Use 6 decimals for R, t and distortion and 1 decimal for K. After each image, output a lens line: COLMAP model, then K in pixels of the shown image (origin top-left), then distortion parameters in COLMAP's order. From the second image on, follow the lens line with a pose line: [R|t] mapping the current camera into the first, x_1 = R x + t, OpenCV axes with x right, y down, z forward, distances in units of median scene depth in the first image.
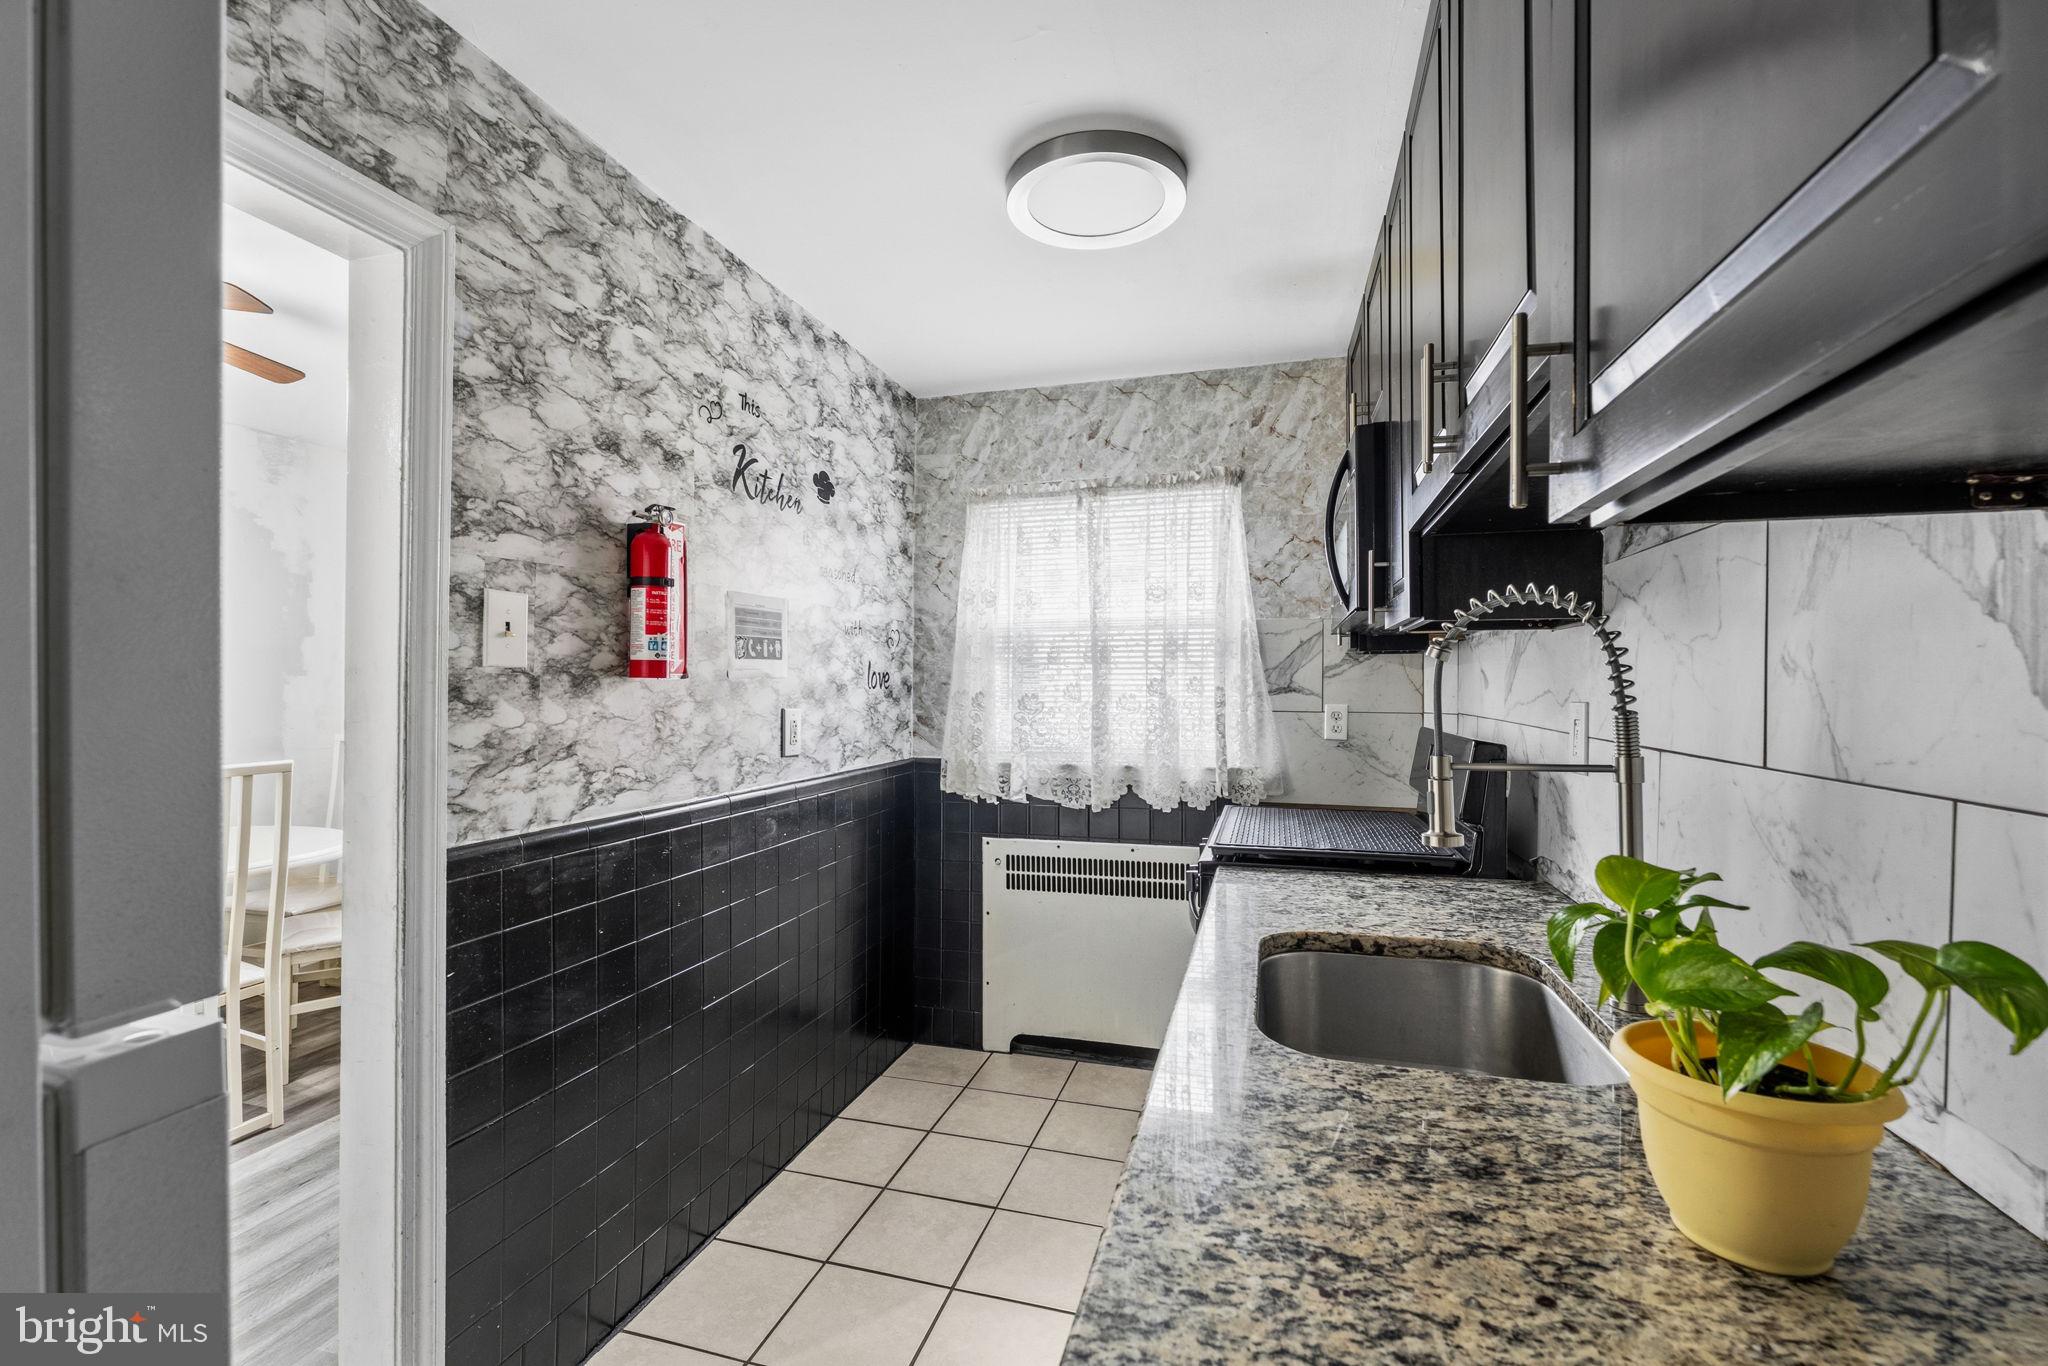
lens RADIAL K [[891.5, 0, 1024.0], [0, 891.5, 683.0], [0, 0, 1]] dist [-0.001132, -0.000003]
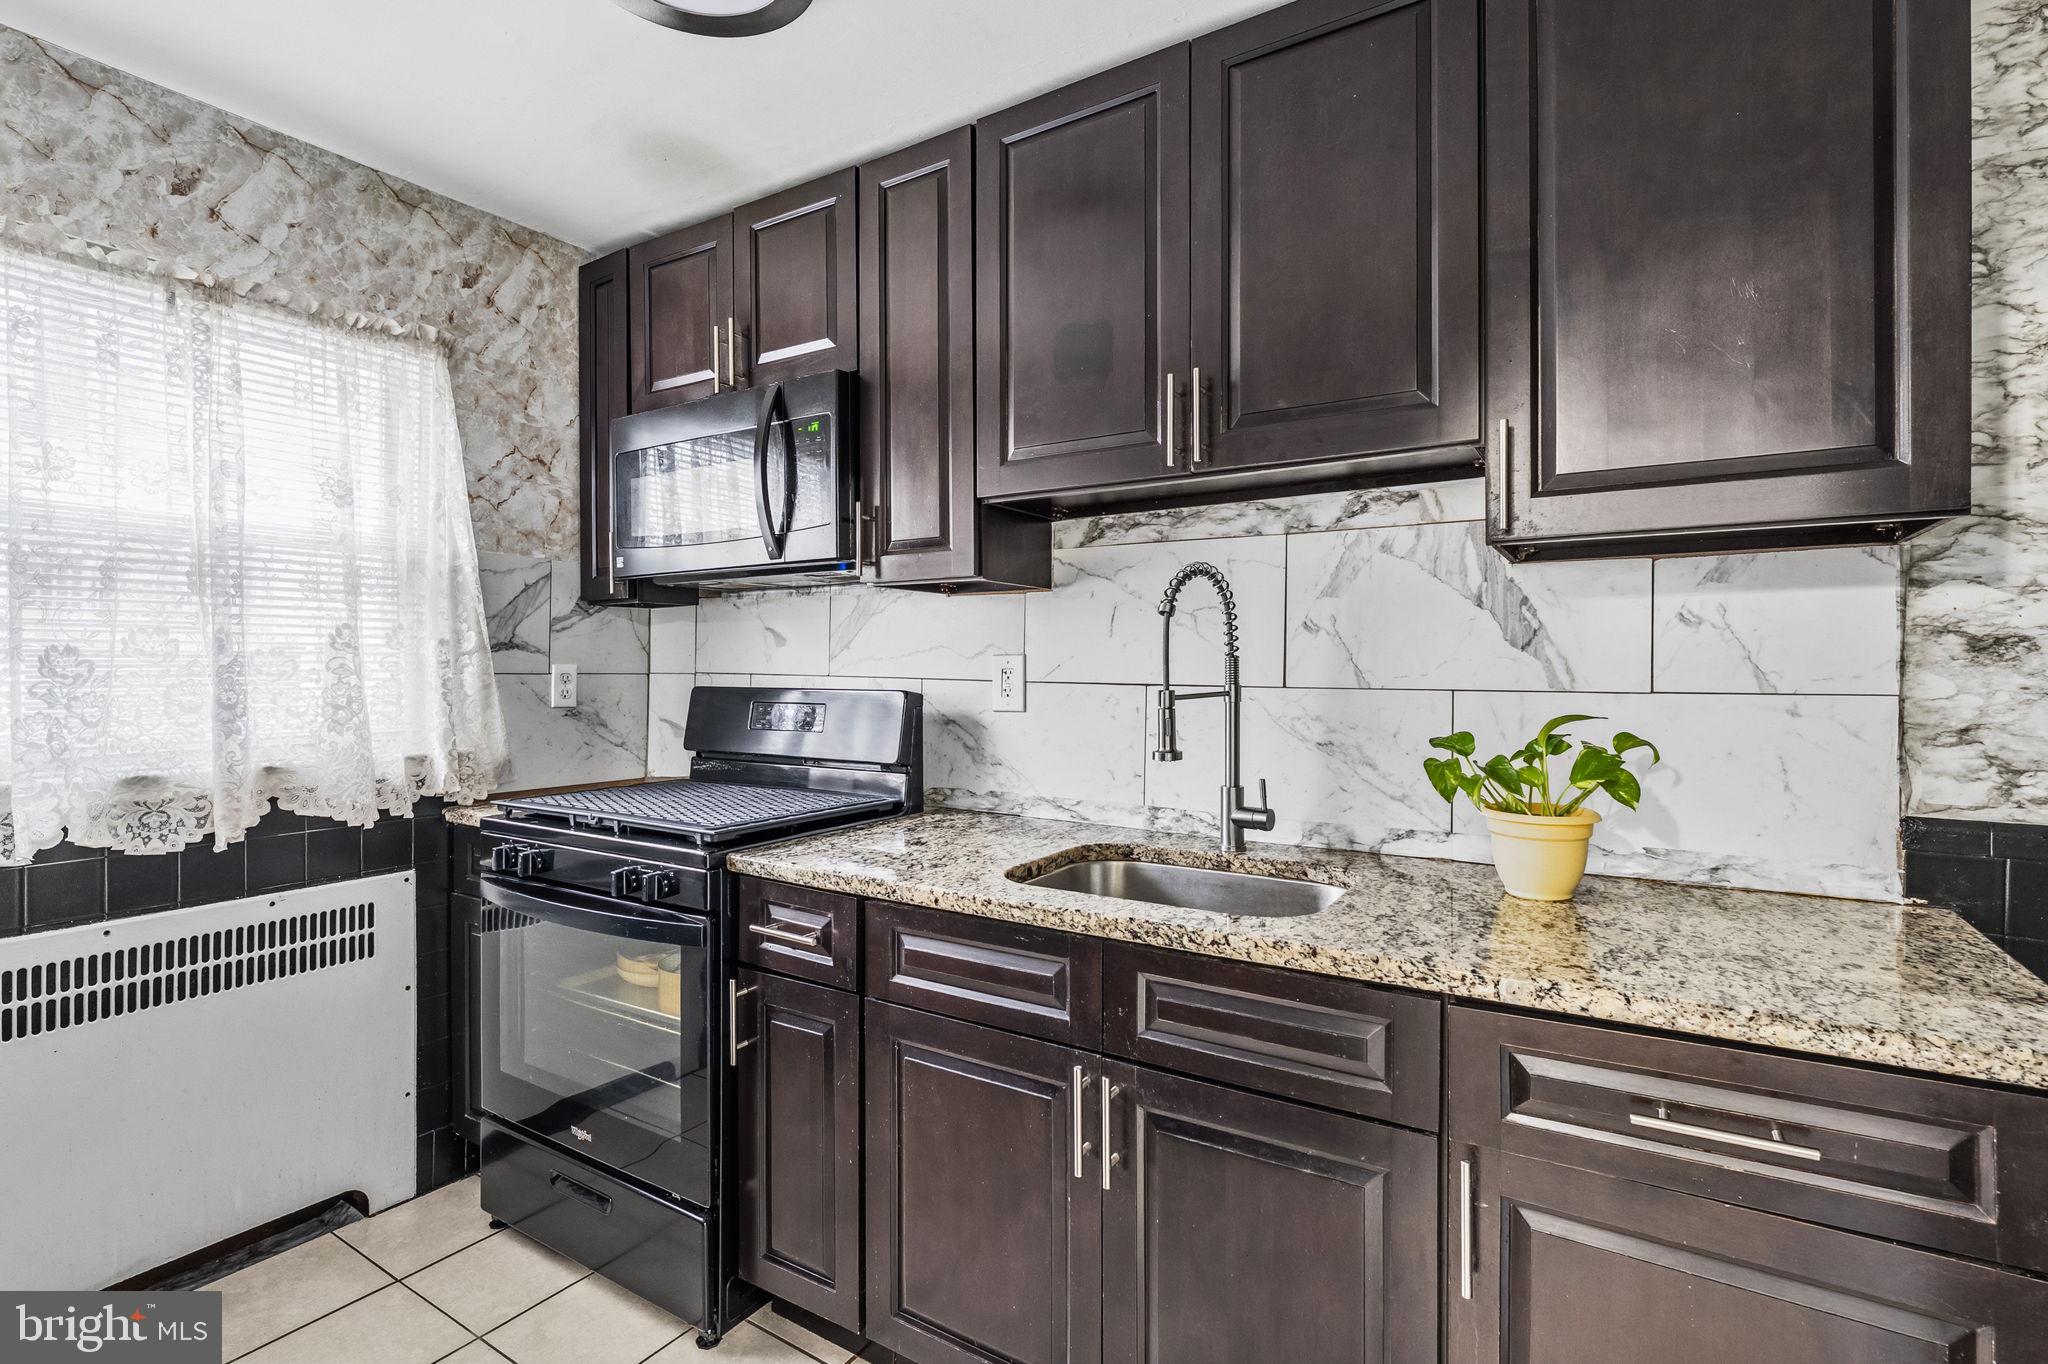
lens RADIAL K [[959.9, 0, 1028.7], [0, 959.9, 670.1], [0, 0, 1]] dist [-0.002752, -0.000691]
pose [[0.287117, -0.005928, 0.957877, -0.371809], [-0.008676, 0.999924, 0.008789, 0.017561], [-0.957856, -0.010834, 0.287044, 0.327415]]
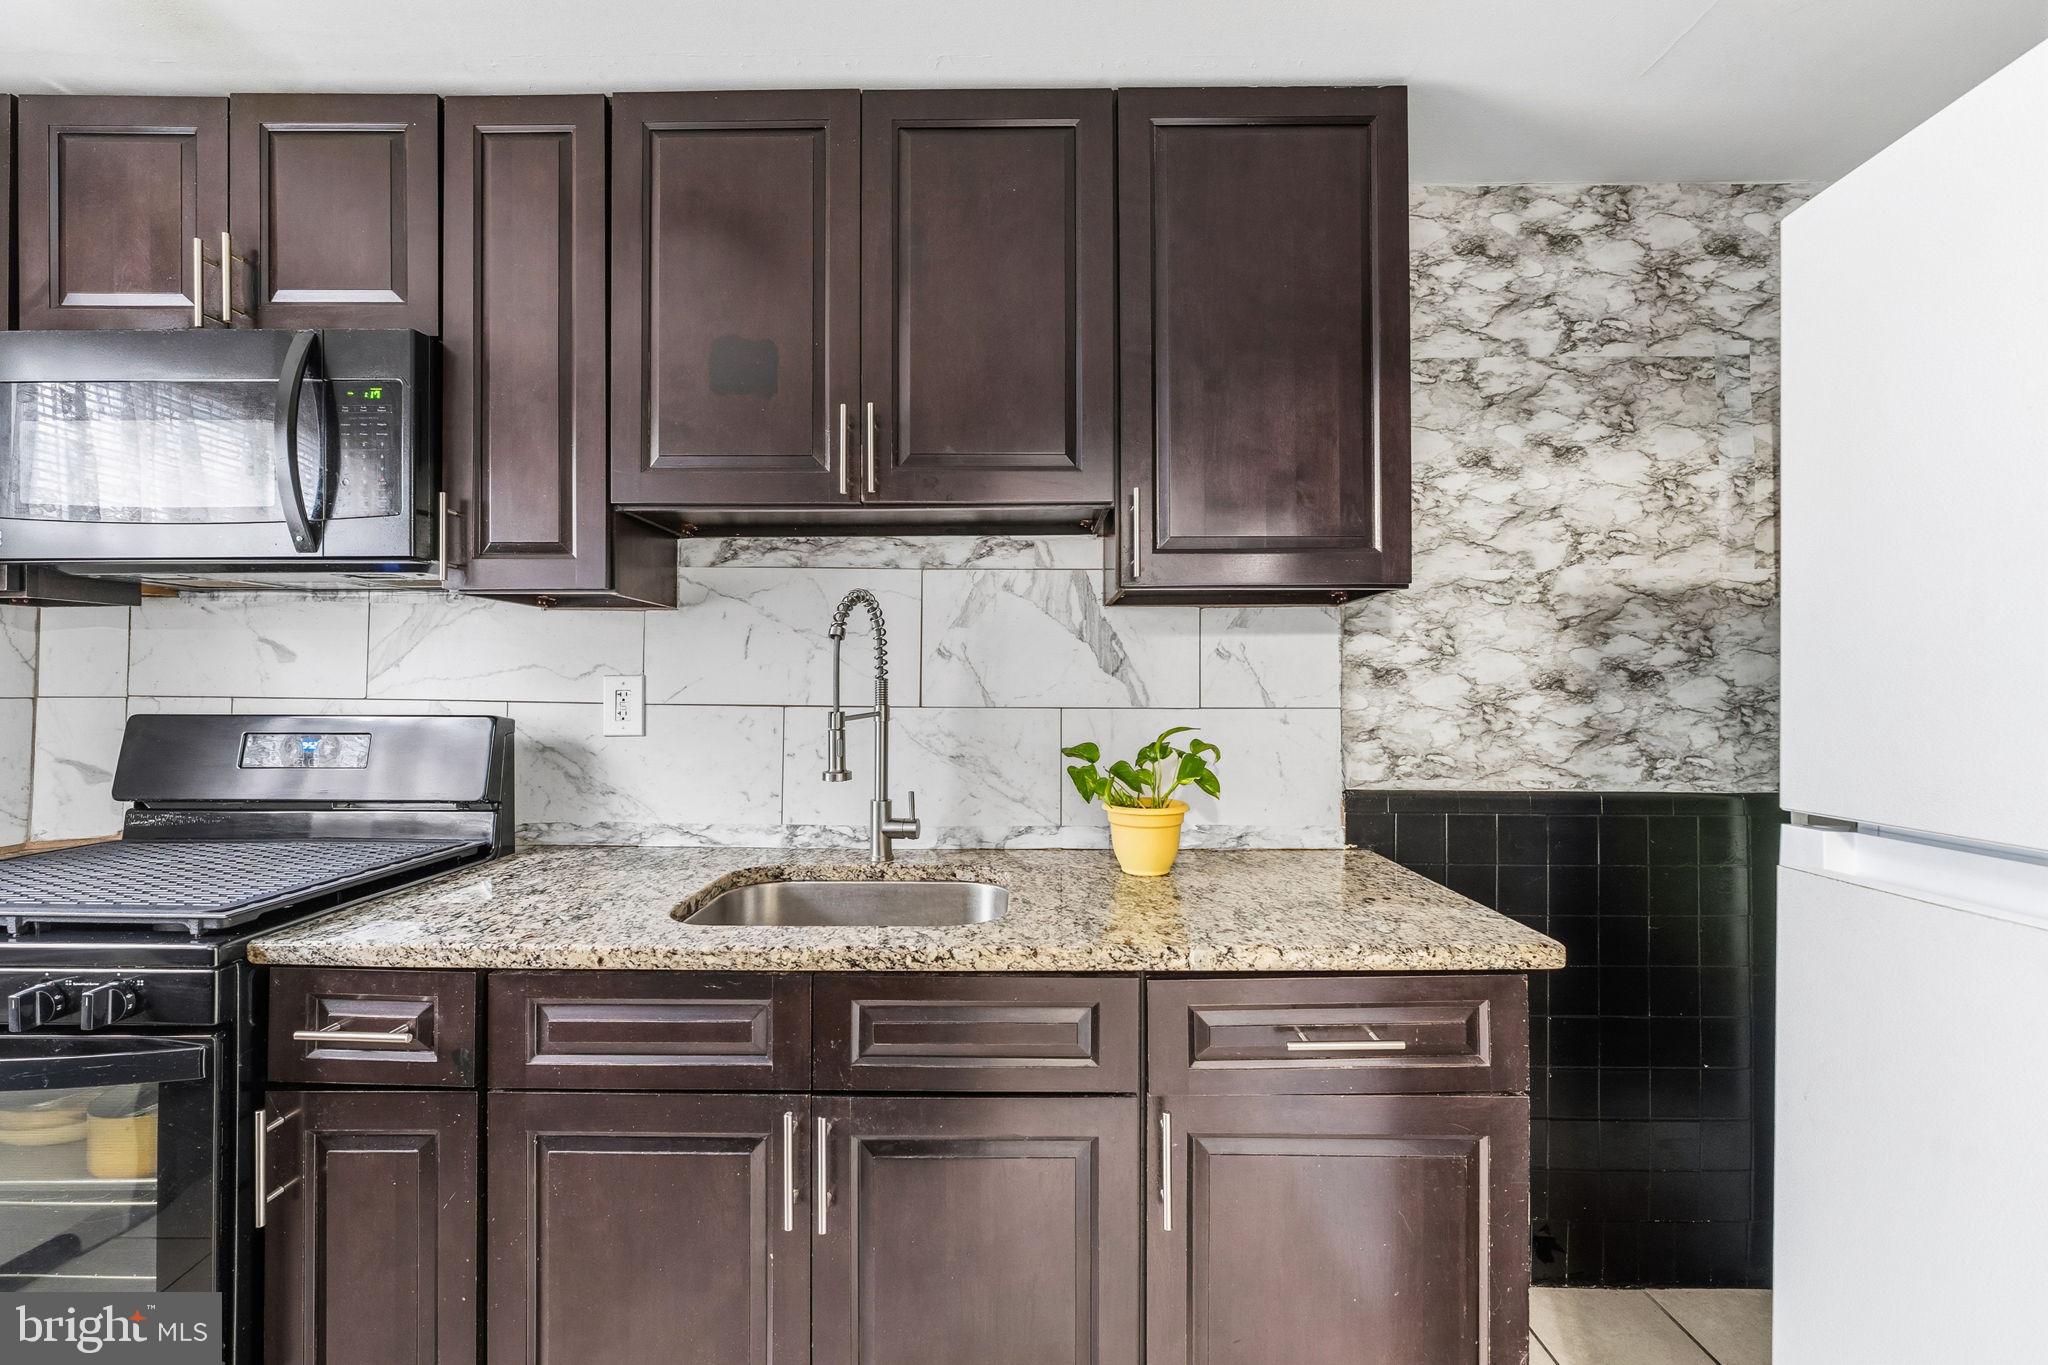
lens RADIAL K [[812.9, 0, 1022.7], [0, 812.9, 678.8], [0, 0, 1]] dist [-0.001928, 0.000084]
pose [[-0.259024, 0.005859, 0.965853, -0.309637], [-0.011016, 0.999899, -0.009020, 0.016890], [-0.965808, -0.012976, -0.258933, 0.430219]]
